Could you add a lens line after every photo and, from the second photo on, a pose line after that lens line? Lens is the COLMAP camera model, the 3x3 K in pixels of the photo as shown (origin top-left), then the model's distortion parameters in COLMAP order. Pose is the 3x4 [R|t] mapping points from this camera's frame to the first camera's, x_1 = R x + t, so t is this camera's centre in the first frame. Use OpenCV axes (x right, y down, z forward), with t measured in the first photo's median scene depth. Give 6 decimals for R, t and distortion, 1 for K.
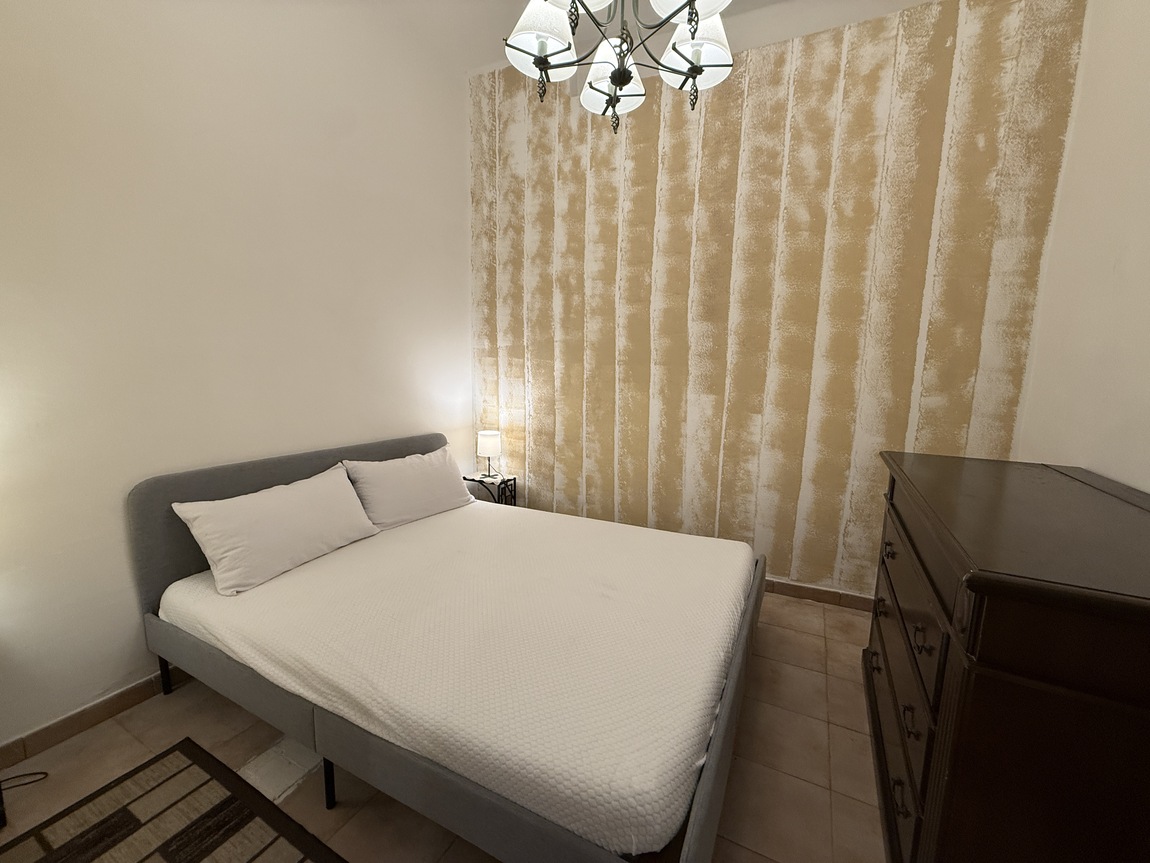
lens RADIAL K [[456.5, 0, 575.0], [0, 456.5, 431.5], [0, 0, 1]] dist [0.001440, -0.000352]
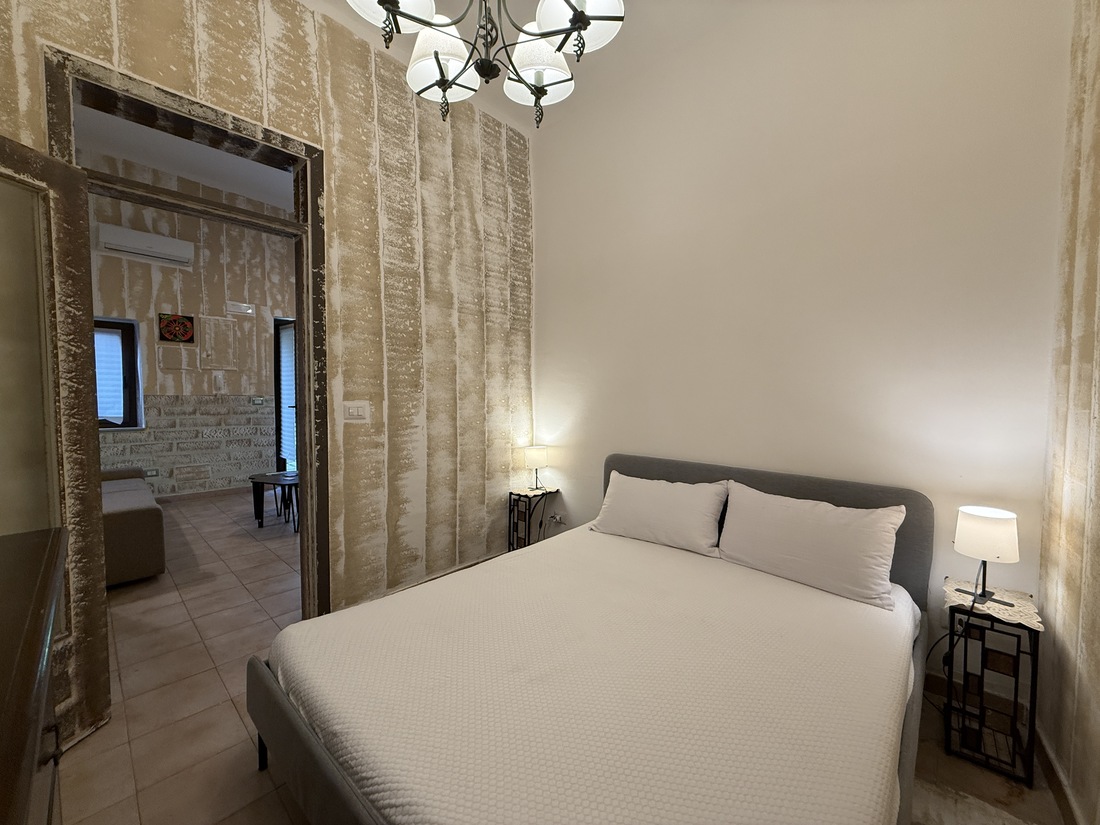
lens RADIAL K [[436.7, 0, 550.0], [0, 436.7, 412.5], [0, 0, 1]] dist [0.001440, -0.000352]
pose [[-0.260741, 0.024859, -0.965089, 0.586294], [-0.143475, 0.987569, 0.064201, -0.098411], [0.954688, 0.155206, -0.253933, 0.905673]]
